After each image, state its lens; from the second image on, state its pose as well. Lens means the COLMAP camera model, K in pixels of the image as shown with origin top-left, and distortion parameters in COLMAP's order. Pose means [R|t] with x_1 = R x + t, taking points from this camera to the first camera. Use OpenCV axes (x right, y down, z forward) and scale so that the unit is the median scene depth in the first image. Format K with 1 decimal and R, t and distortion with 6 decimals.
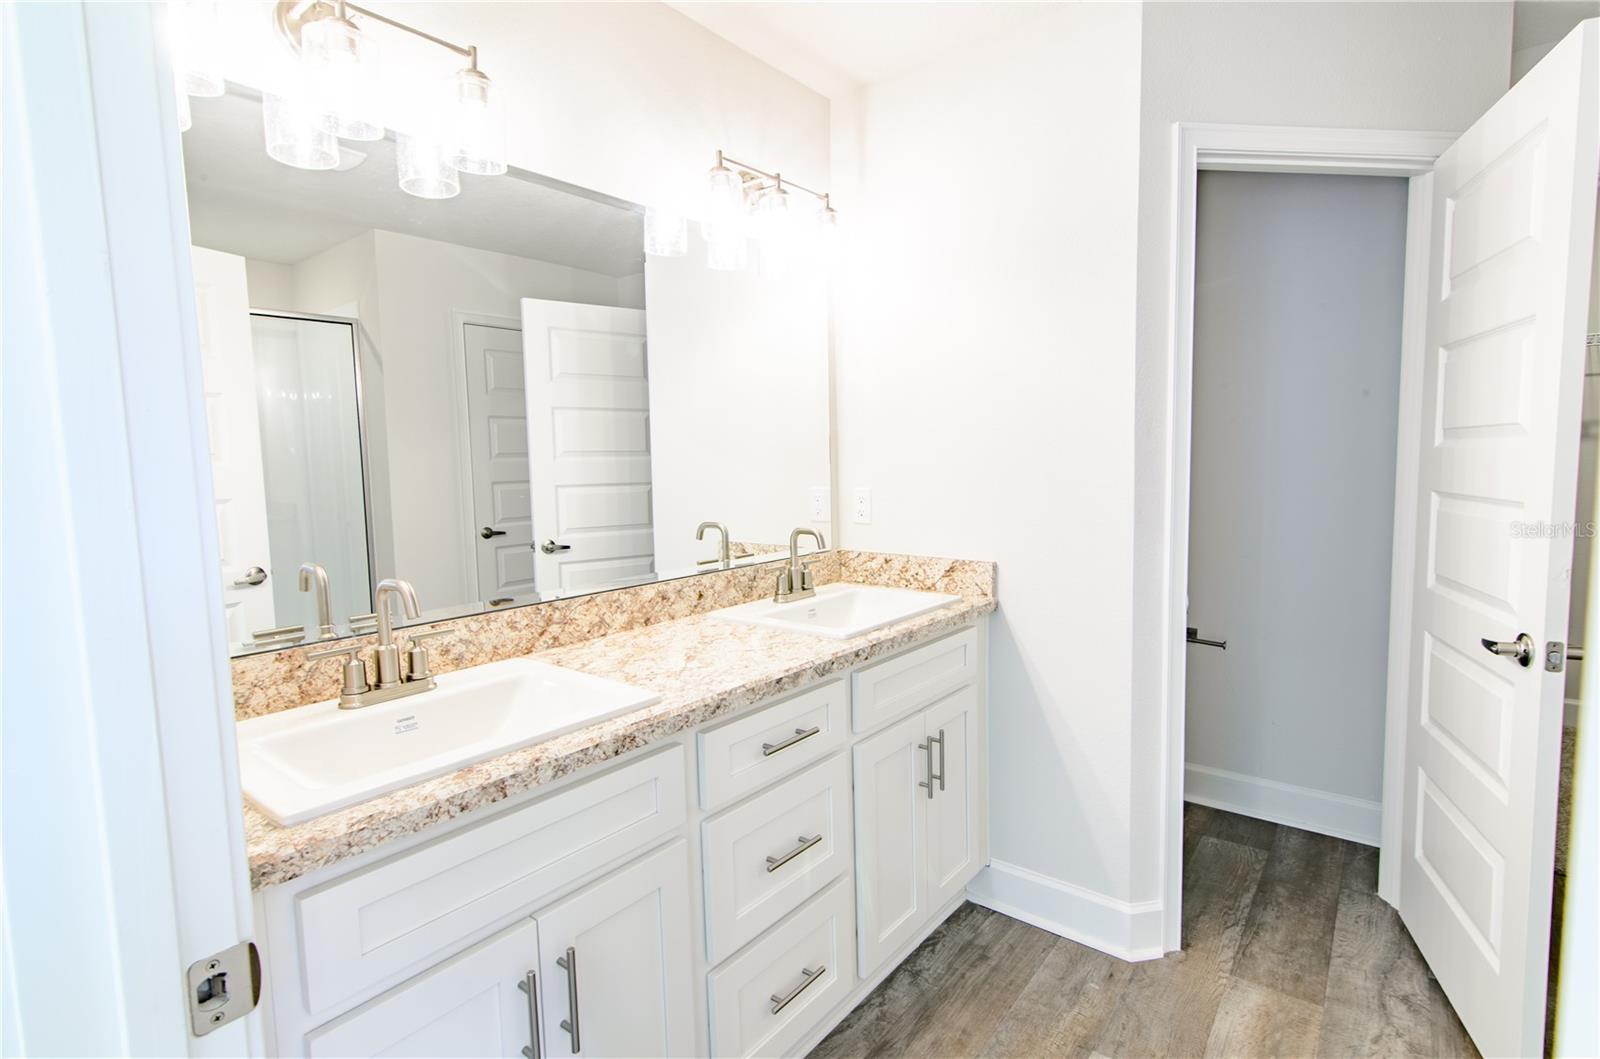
lens RADIAL K [[814.4, 0, 814.7], [0, 814.4, 503.8], [0, 0, 1]] dist [-0.018781, 0.006113]
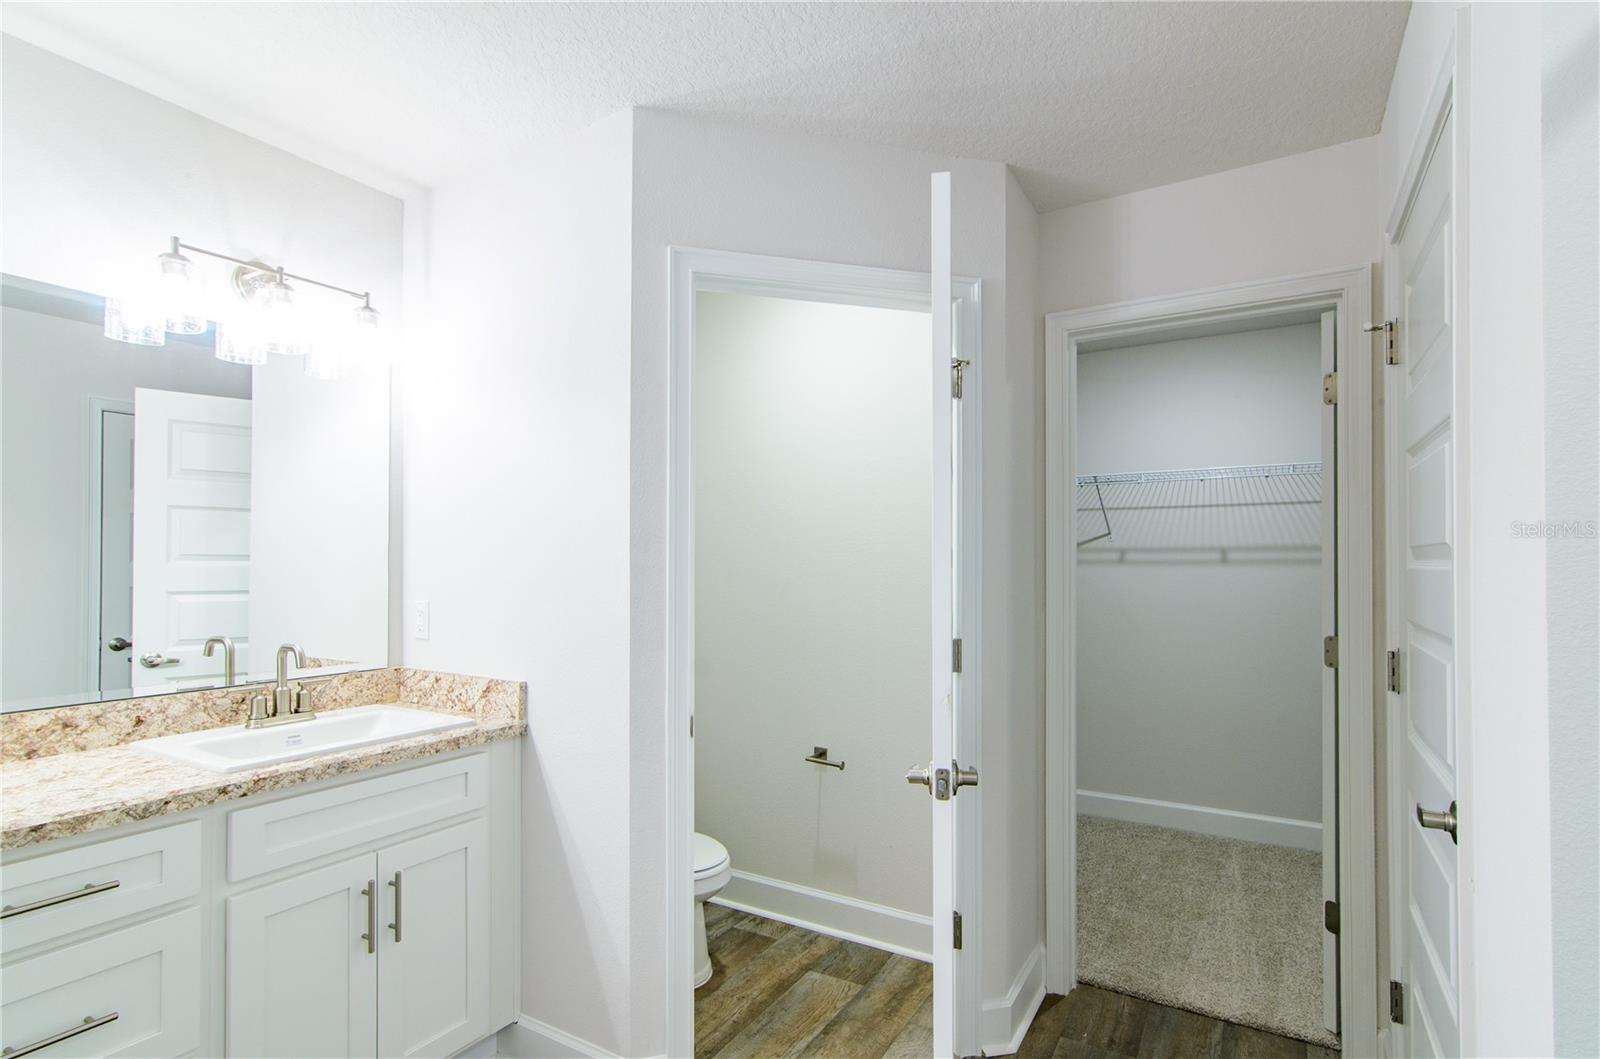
lens RADIAL K [[814.4, 0, 855.2], [0, 814.4, 523.6], [0, 0, 1]] dist [-0.018781, 0.006113]
pose [[0.986702, 0.028152, 0.160082, 0.498843], [-0.010597, 0.993933, -0.109475, -0.013412], [-0.162193, 0.106323, 0.981014, -0.003052]]
